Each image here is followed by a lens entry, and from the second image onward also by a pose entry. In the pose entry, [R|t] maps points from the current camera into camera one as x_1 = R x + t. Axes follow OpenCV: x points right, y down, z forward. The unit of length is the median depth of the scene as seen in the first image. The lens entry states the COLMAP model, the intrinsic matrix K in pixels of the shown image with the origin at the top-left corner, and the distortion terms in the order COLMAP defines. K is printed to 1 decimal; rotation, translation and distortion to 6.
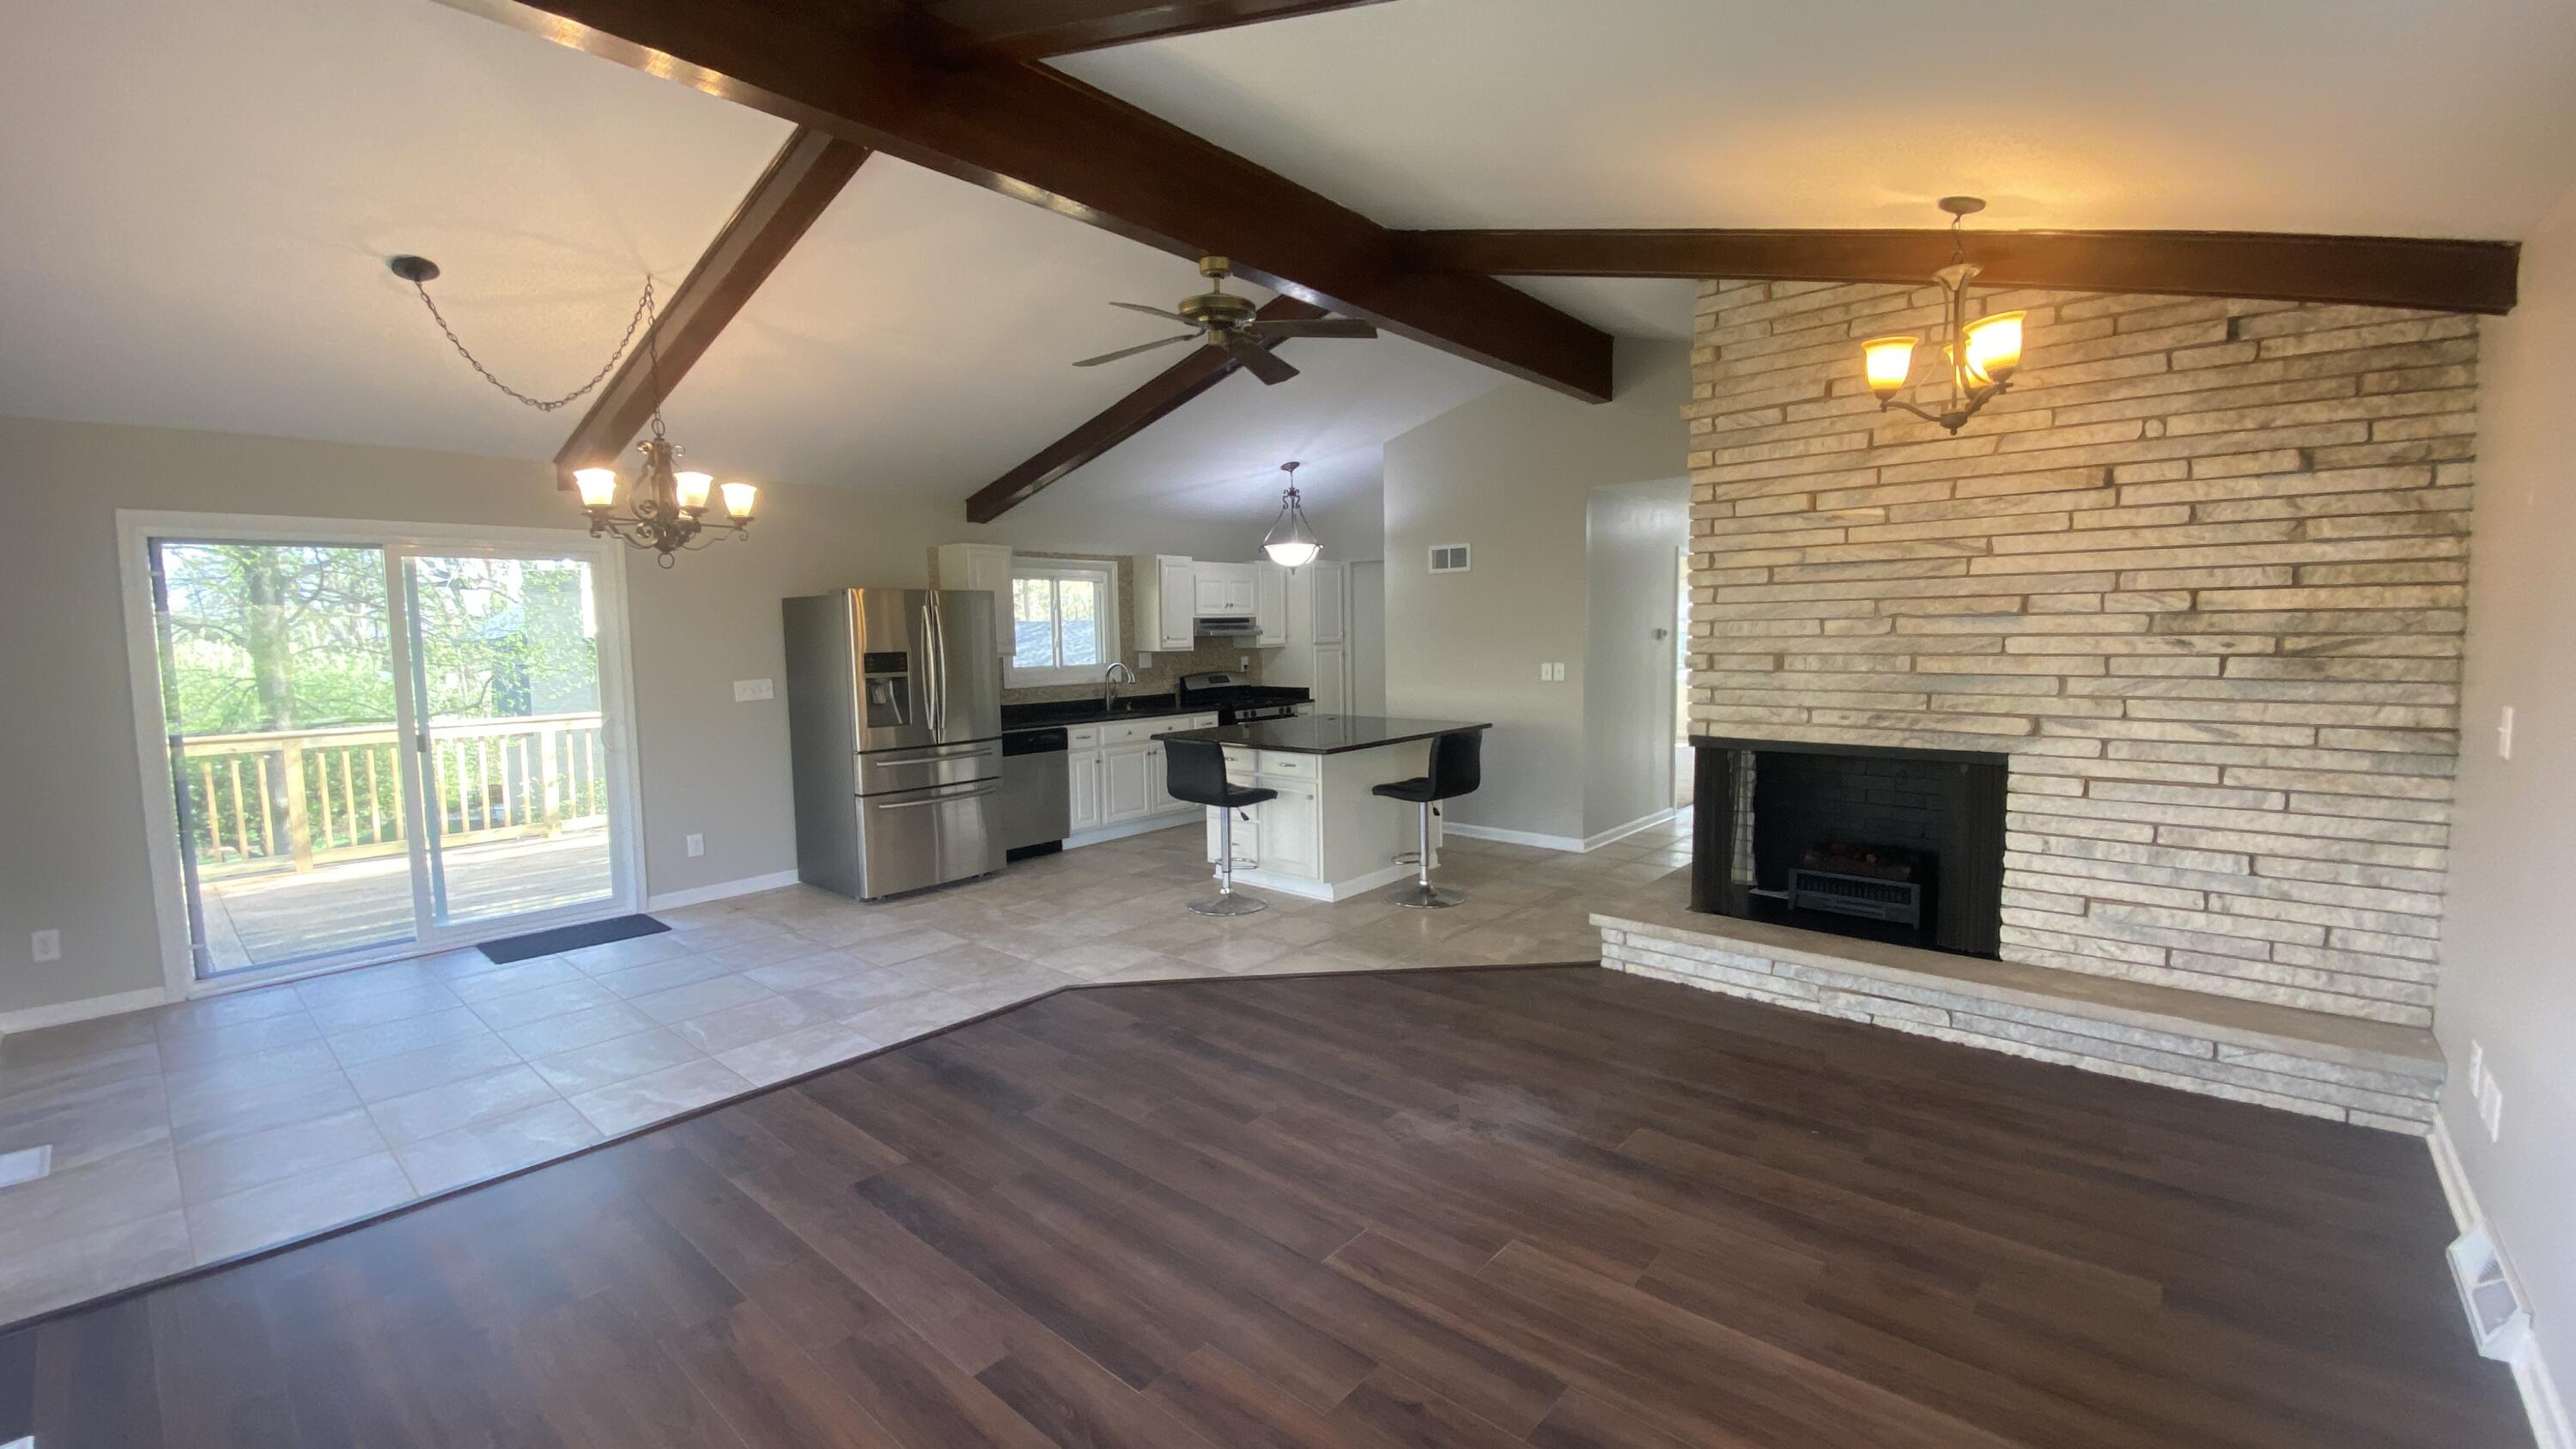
lens RADIAL K [[1036.9, 0, 1285.3], [0, 1036.9, 715.5], [0, 0, 1]] dist [0.030037, -0.024032]
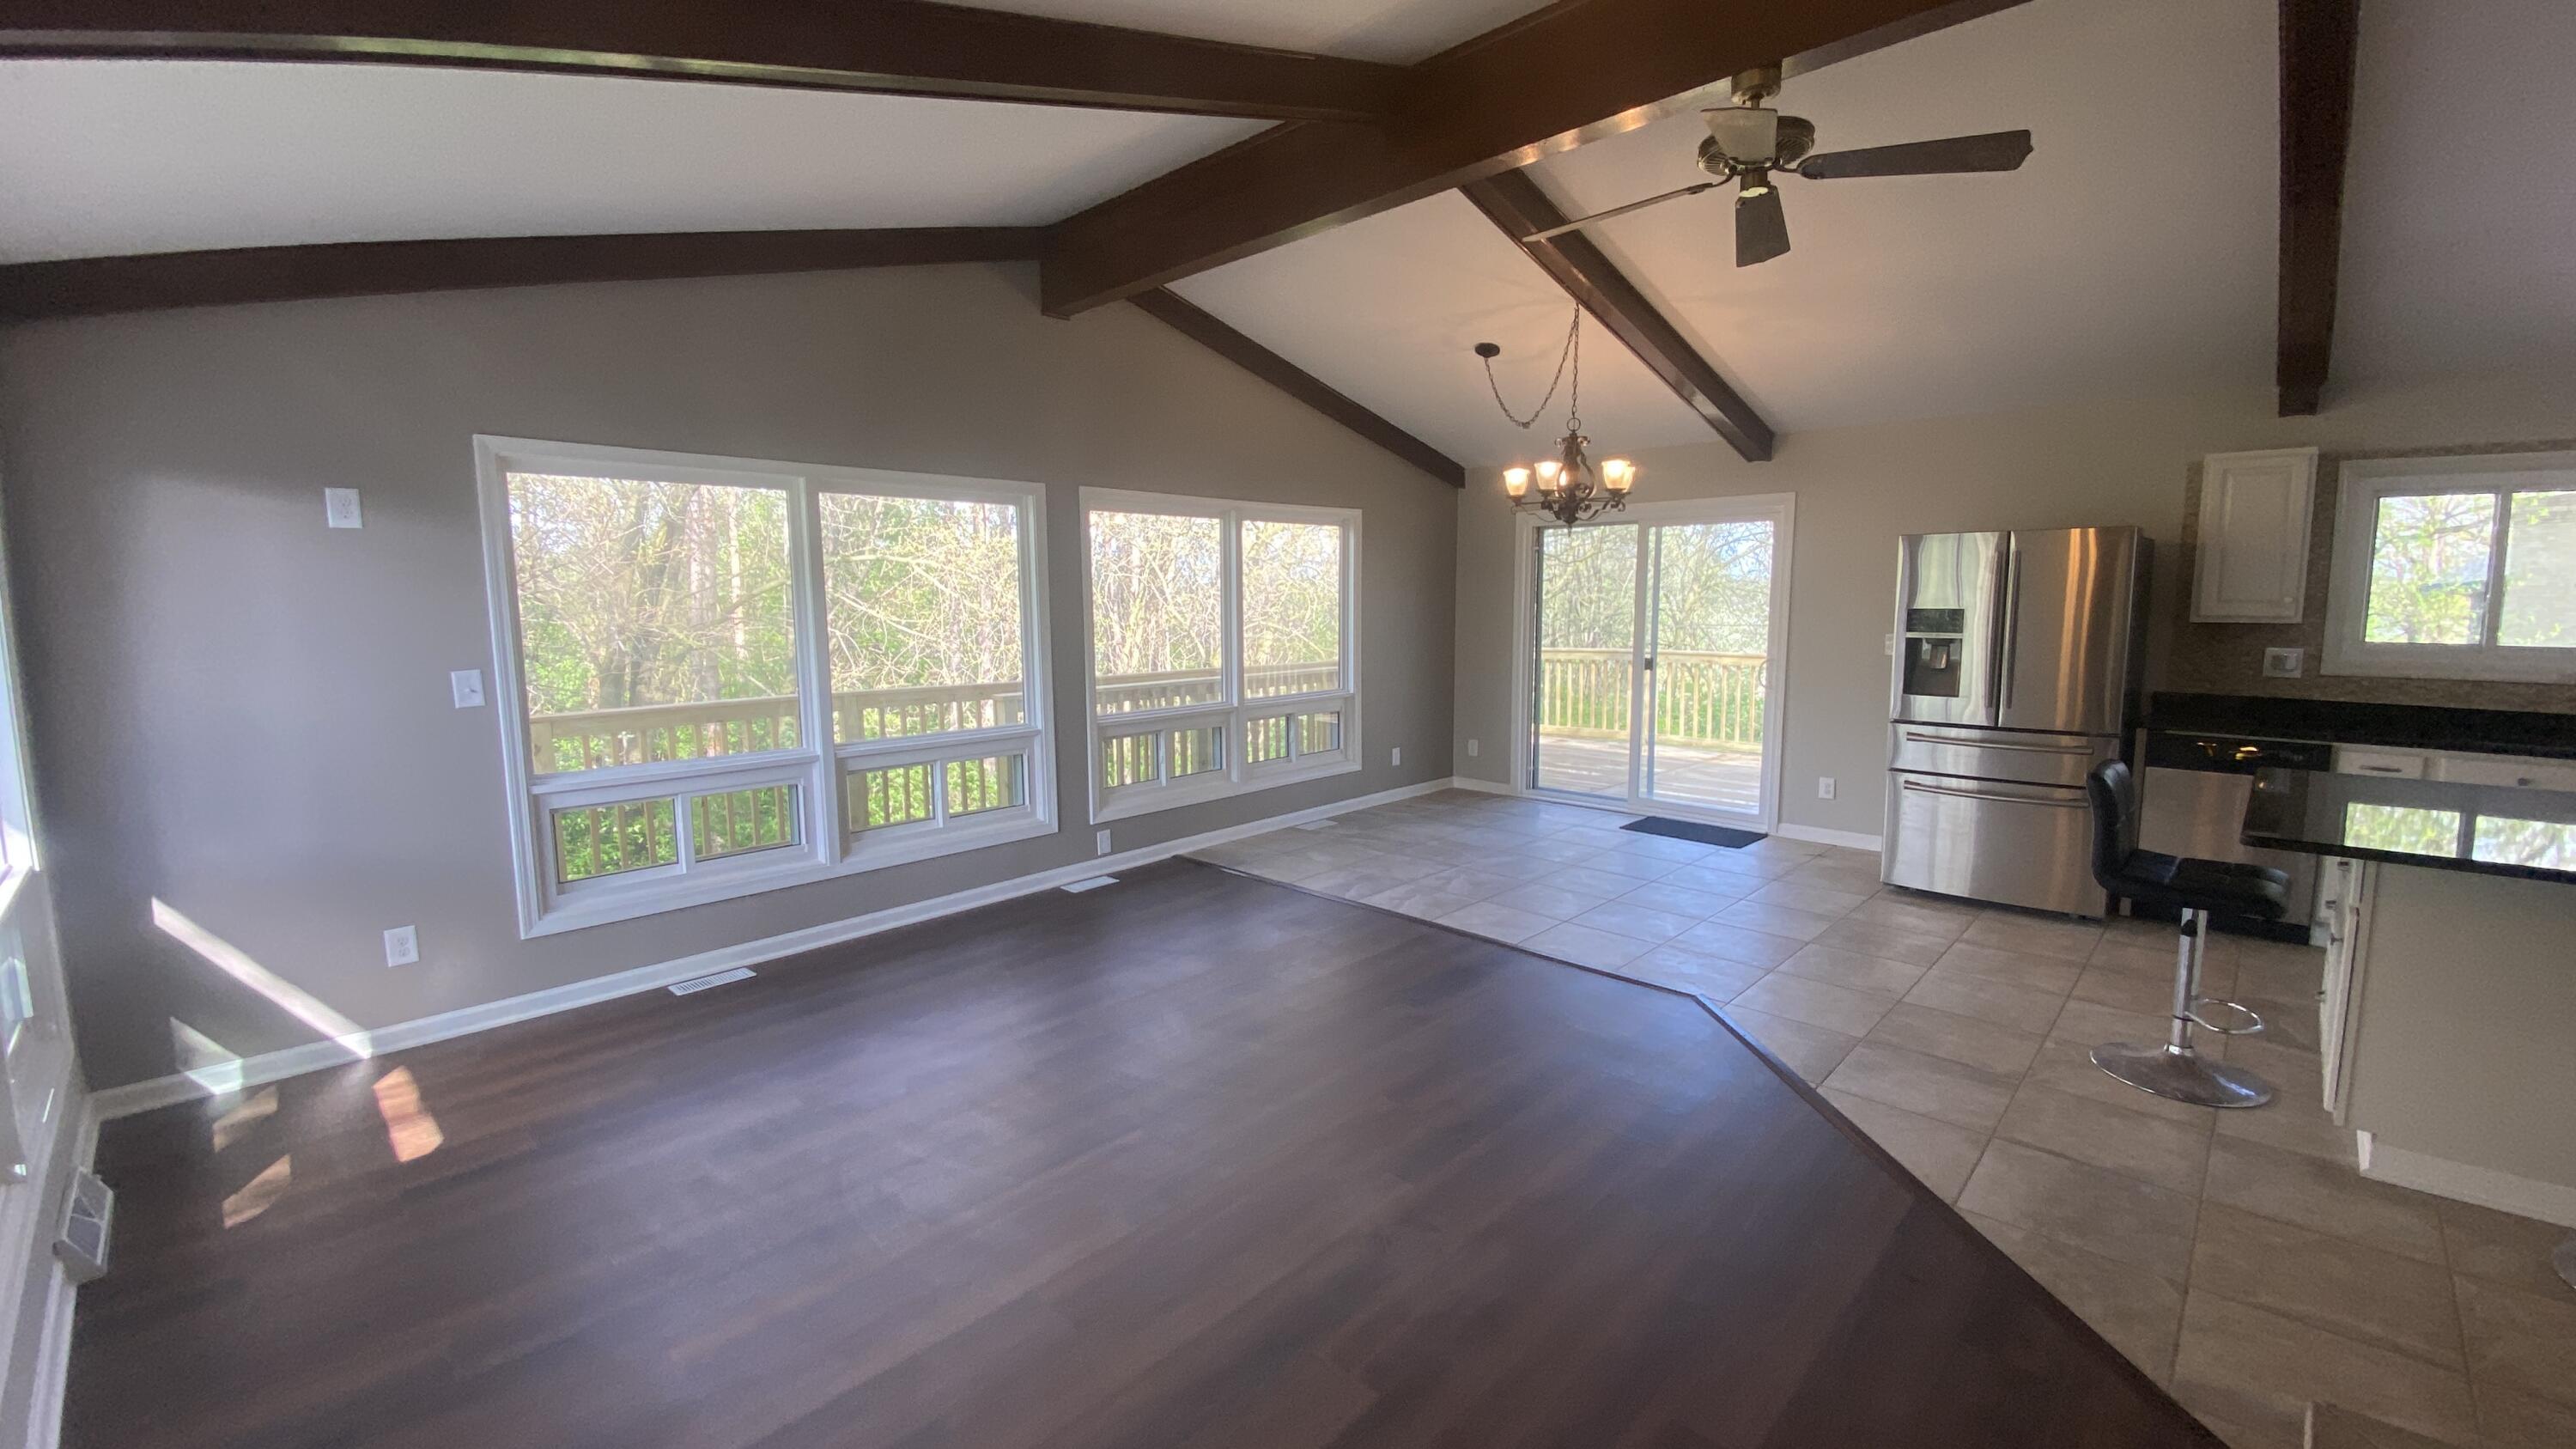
lens RADIAL K [[1036.9, 0, 1285.3], [0, 1036.9, 715.5], [0, 0, 1]] dist [0.030037, -0.024032]
pose [[-0.046294, 0.134298, -0.989859, 0.703115], [-0.074952, 0.987661, 0.137505, -0.073415], [0.996112, 0.080558, -0.035657, 0.716534]]
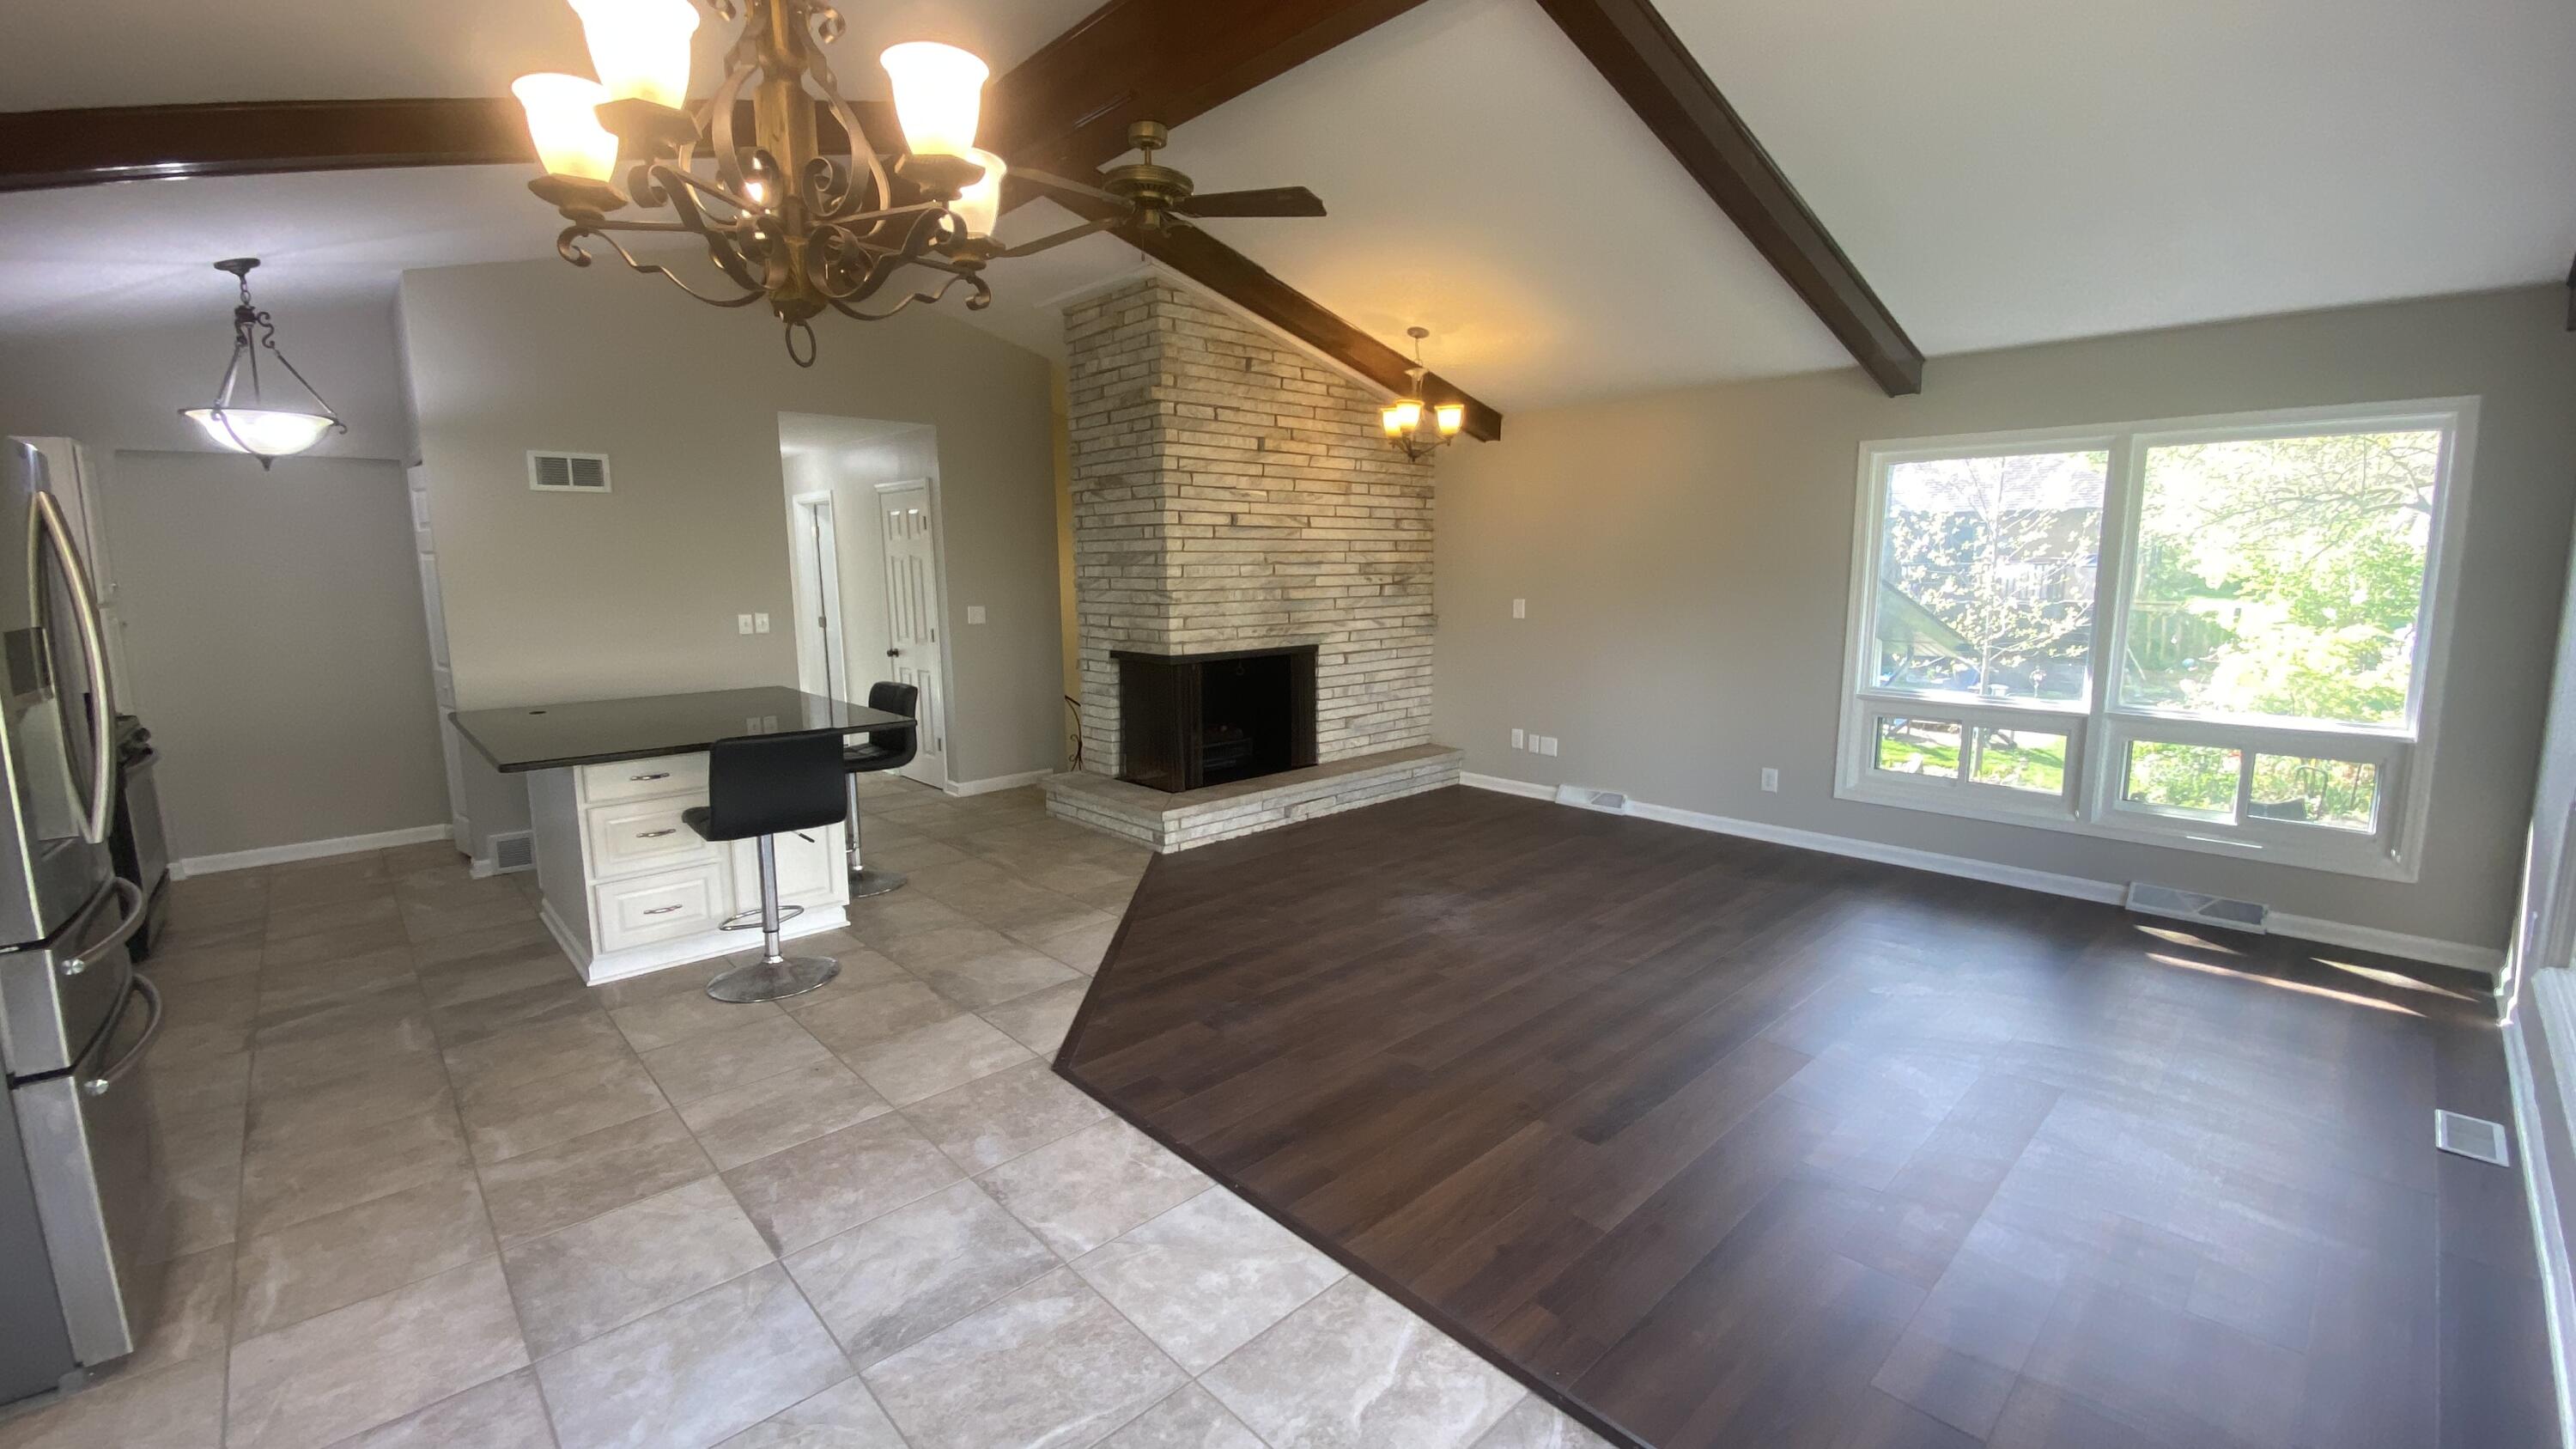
lens RADIAL K [[1033.0, 0, 1285.6], [0, 1033.0, 716.9], [0, 0, 1]] dist [0.058294, -0.041597]
pose [[0.107095, -0.133074, 0.985303, -0.938193], [0.089064, 0.988302, 0.123798, -0.056663], [-0.990252, 0.074497, 0.117695, 0.799836]]
